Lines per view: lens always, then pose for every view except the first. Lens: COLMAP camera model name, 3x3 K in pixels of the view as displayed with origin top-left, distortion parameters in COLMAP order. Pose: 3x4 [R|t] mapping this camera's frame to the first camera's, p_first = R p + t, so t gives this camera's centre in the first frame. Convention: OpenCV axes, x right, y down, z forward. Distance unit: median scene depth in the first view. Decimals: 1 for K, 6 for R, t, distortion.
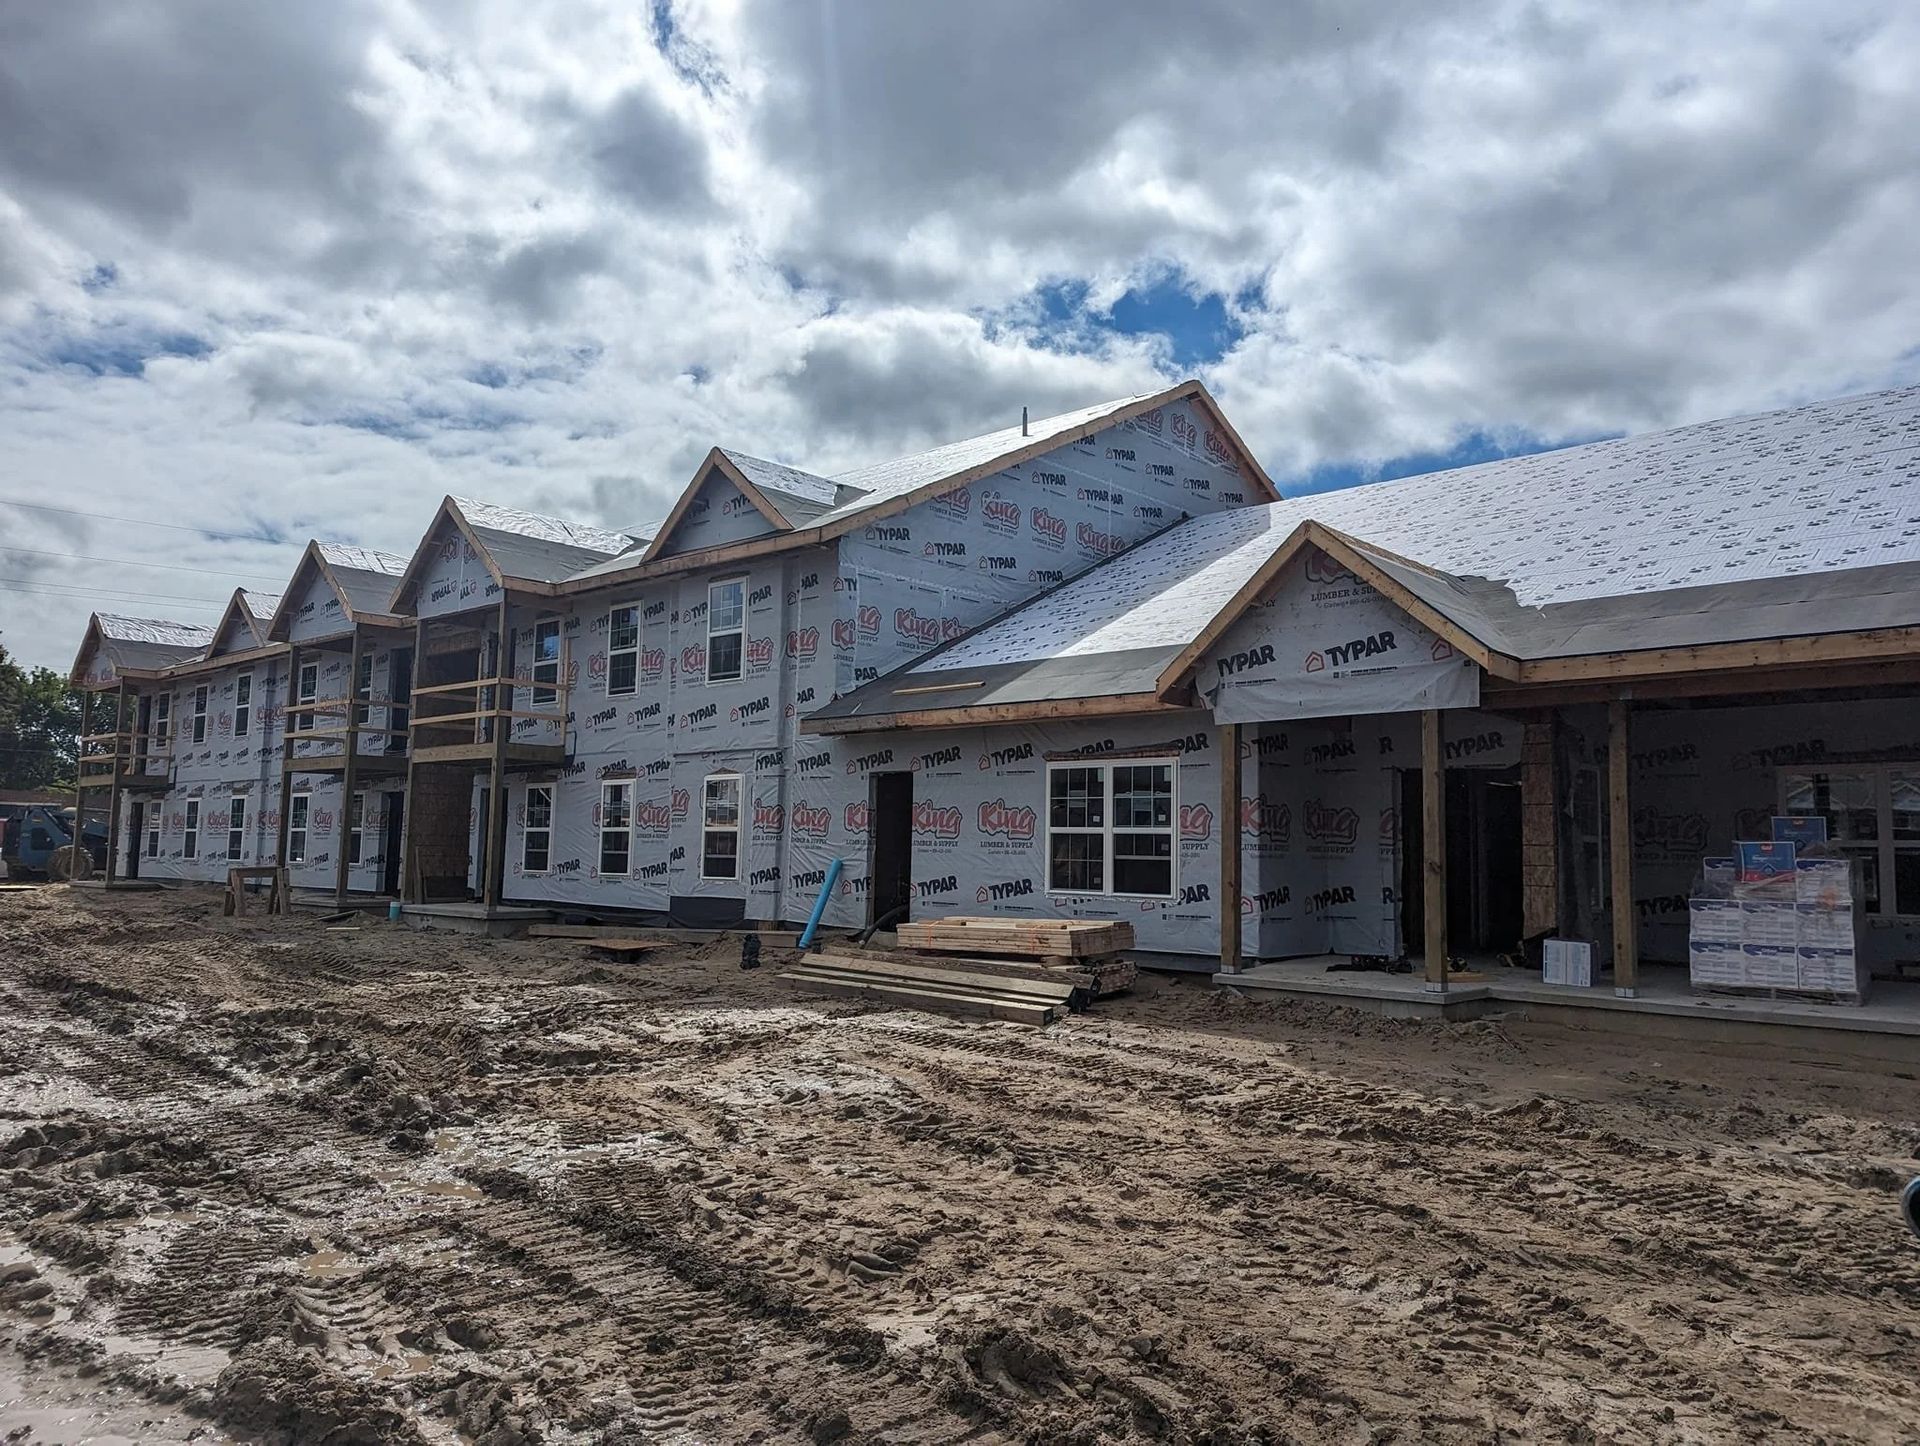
lens RADIAL K [[1393.0, 0, 960.0], [0, 1393.0, 723.0], [0, 0, 1]] dist [0.080386, 0.000950]
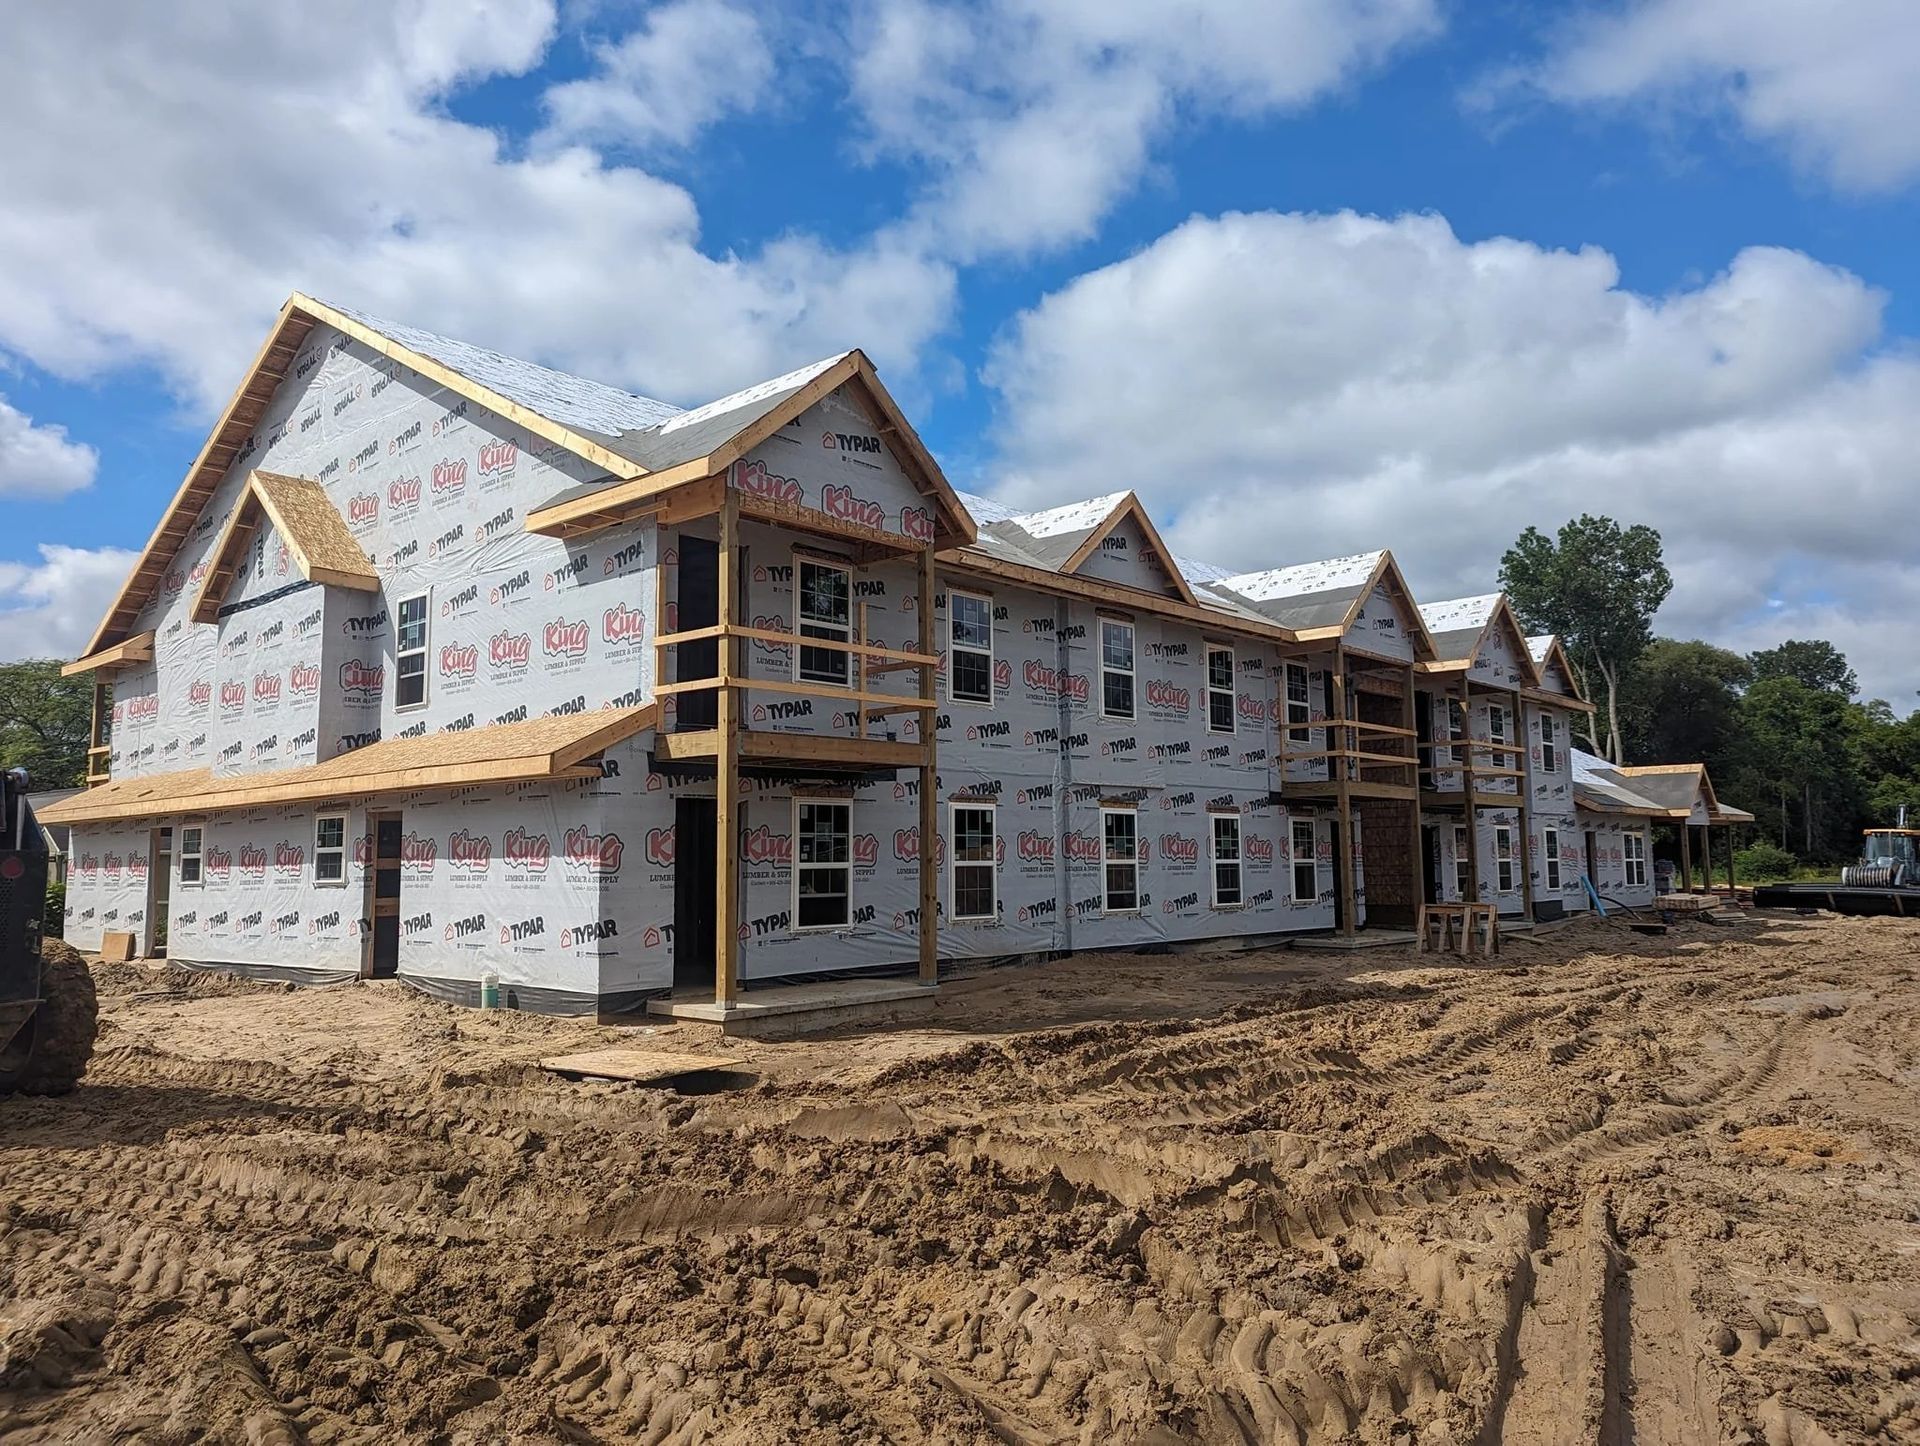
lens RADIAL K [[1393.0, 0, 960.0], [0, 1393.0, 723.0], [0, 0, 1]] dist [0.080386, 0.000950]
pose [[-0.043420, 0.092941, 0.994724, -1.187253], [-0.074960, 0.992554, -0.096010, 0.082083], [-0.996241, -0.078734, -0.036130, 1.149078]]
